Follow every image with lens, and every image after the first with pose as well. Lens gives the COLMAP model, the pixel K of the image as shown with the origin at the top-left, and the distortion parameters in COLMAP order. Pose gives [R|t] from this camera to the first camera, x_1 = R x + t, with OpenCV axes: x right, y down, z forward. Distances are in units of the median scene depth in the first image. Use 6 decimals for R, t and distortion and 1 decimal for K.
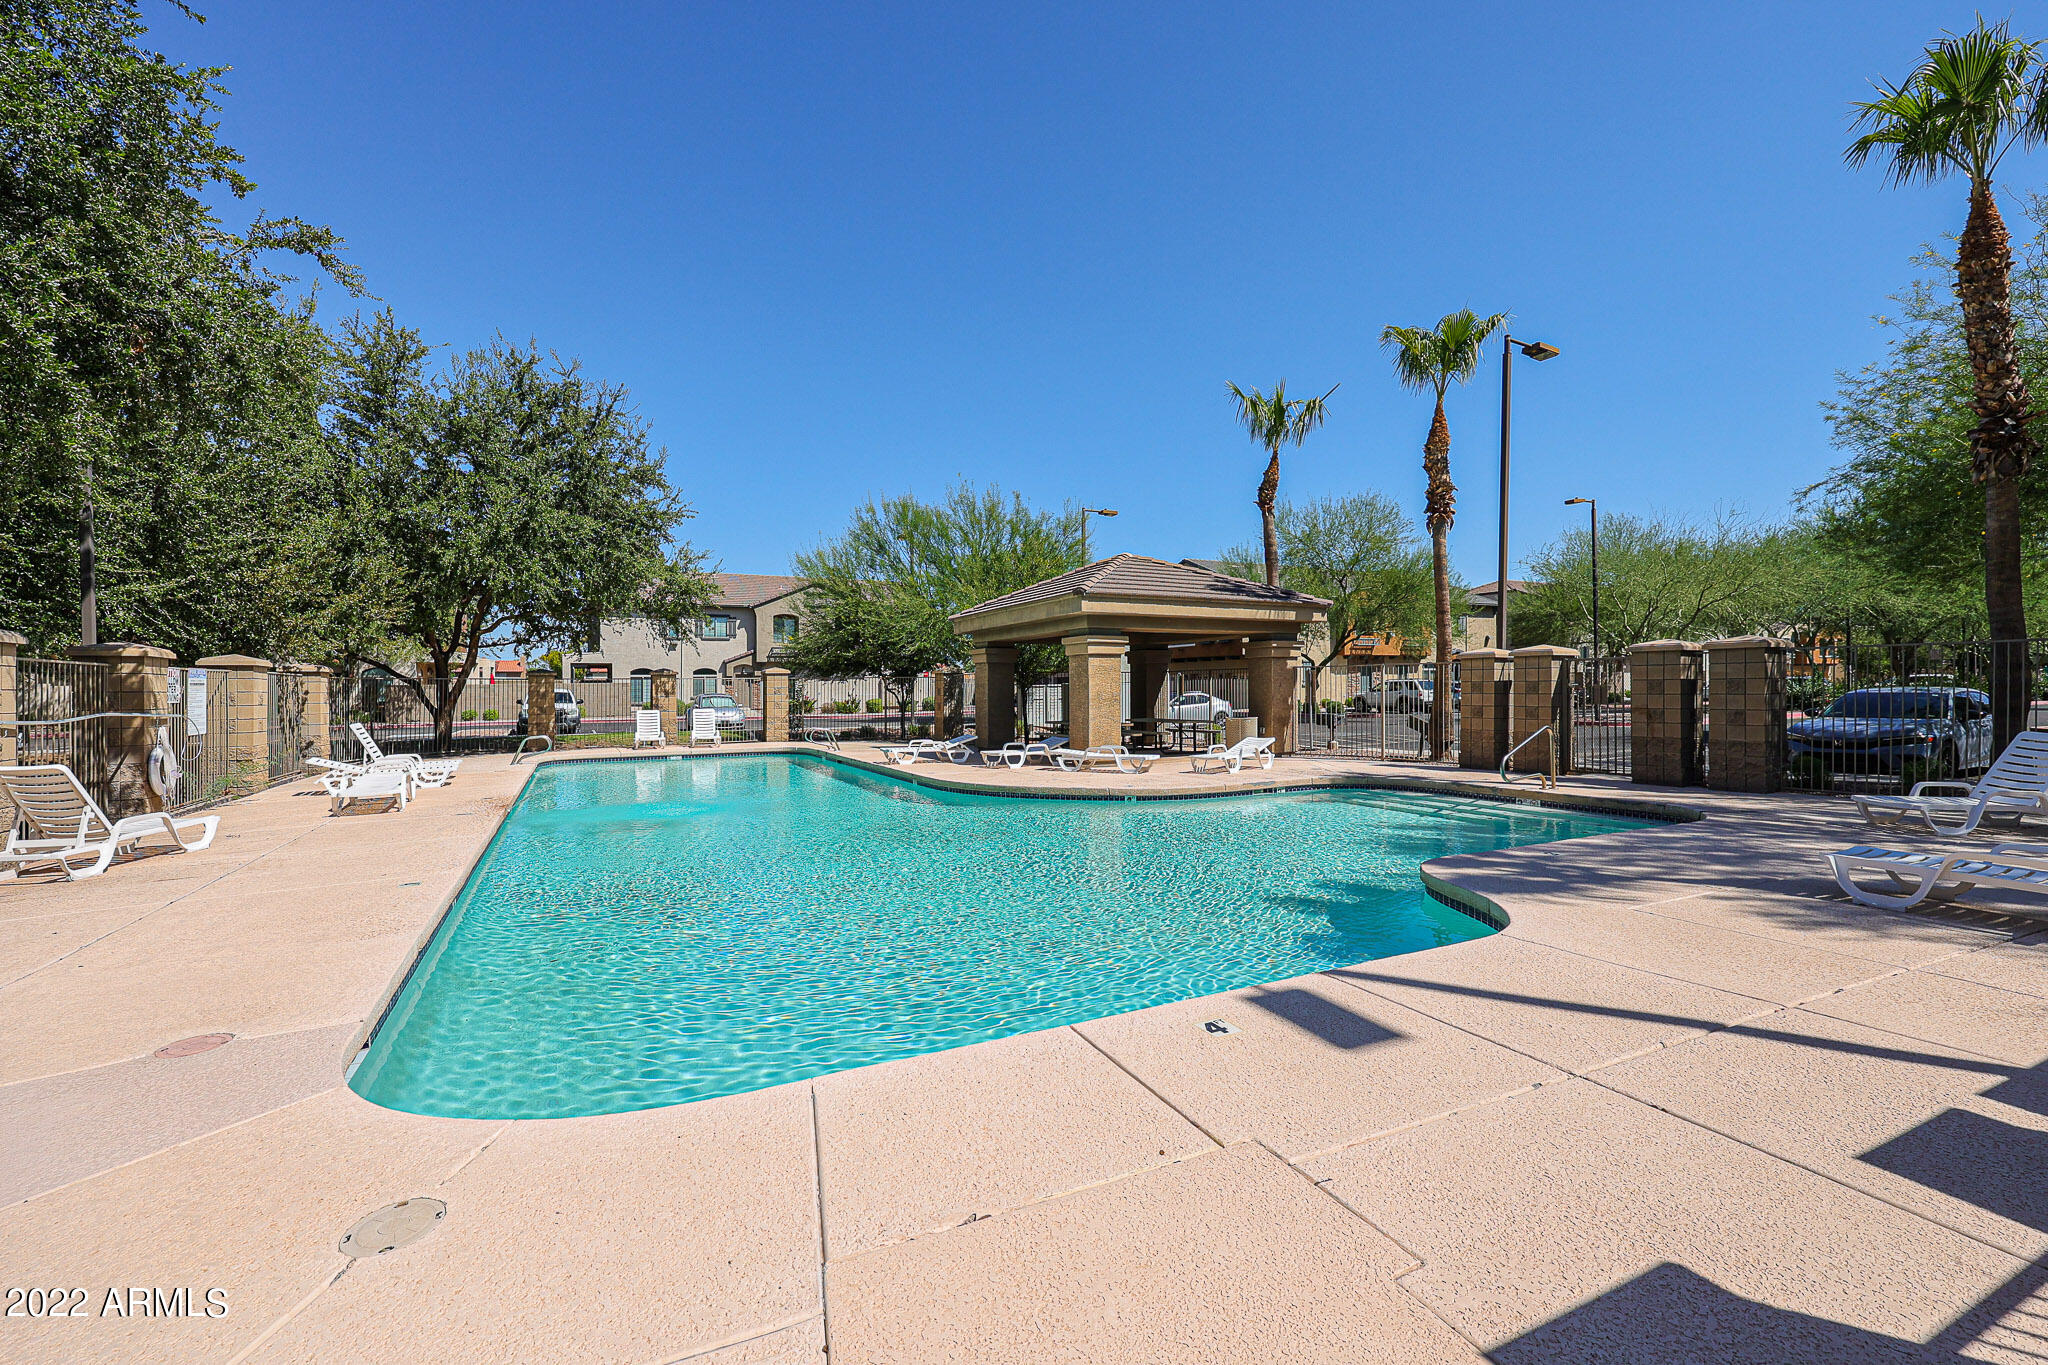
lens RADIAL K [[855.1, 0, 974.8], [0, 855.1, 685.1], [0, 0, 1]] dist [0.003473, -0.000231]
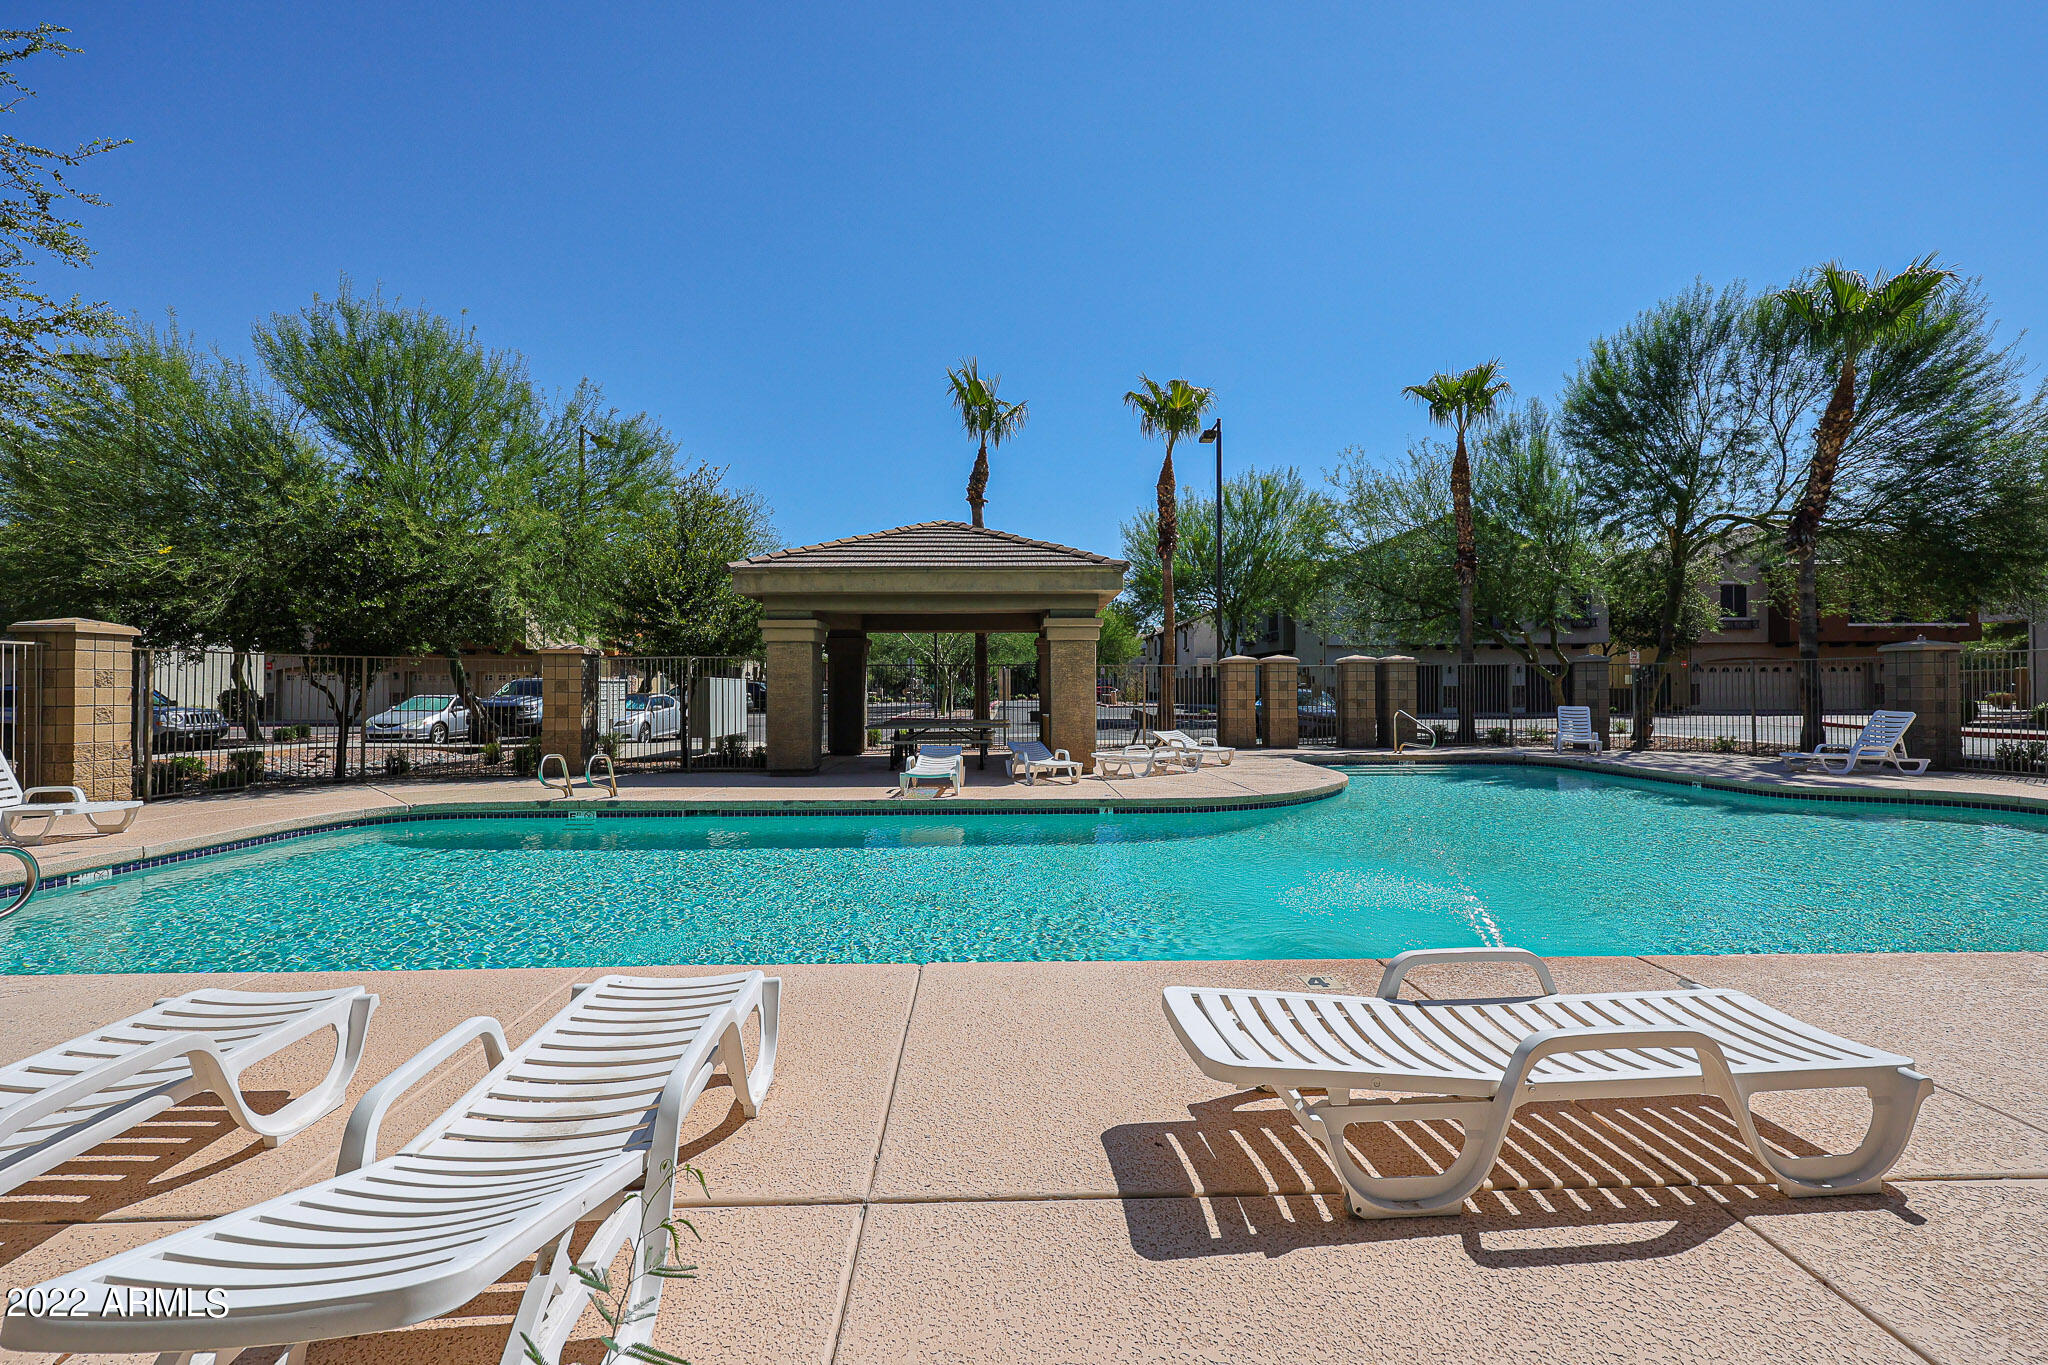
lens RADIAL K [[855.1, 0, 1020.4], [0, 855.1, 682.6], [0, 0, 1]] dist [0.003473, -0.000231]
pose [[0.395021, 0.017811, 0.918500, -0.632739], [-0.005006, 0.999839, -0.017235, 0.019212], [-0.918659, 0.002210, 0.395046, 0.686592]]
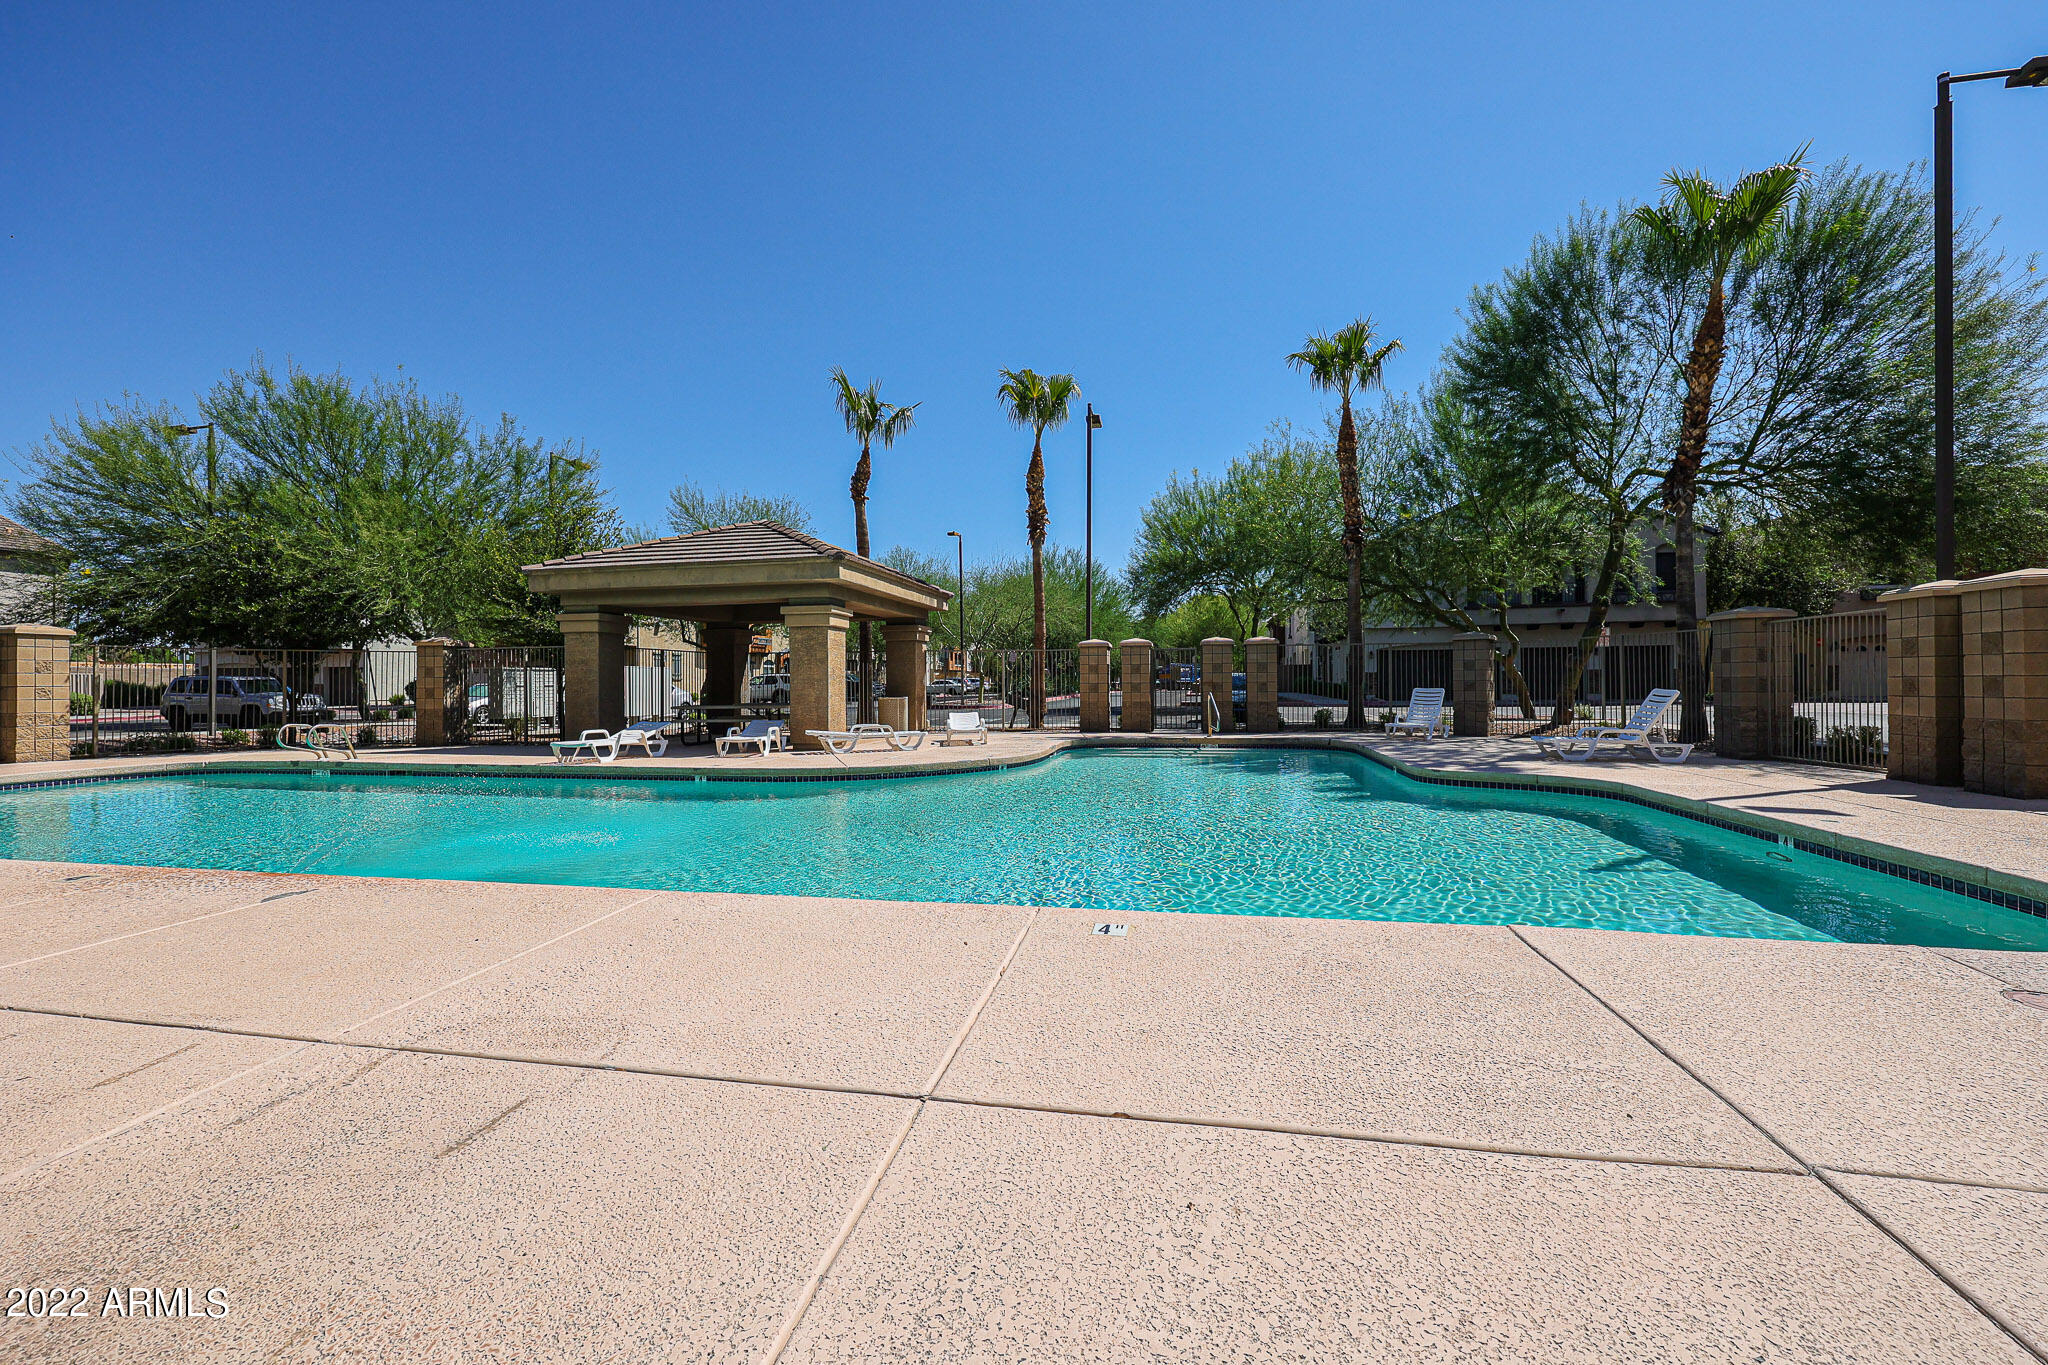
lens RADIAL K [[855.1, 0, 1028.8], [0, 855.1, 680.8], [0, 0, 1]] dist [0.003473, -0.000231]
pose [[0.593253, 0.009227, 0.804963, -0.443150], [-0.002178, 0.999949, -0.009856, 0.028550], [-0.805013, 0.004094, 0.593243, 0.267176]]
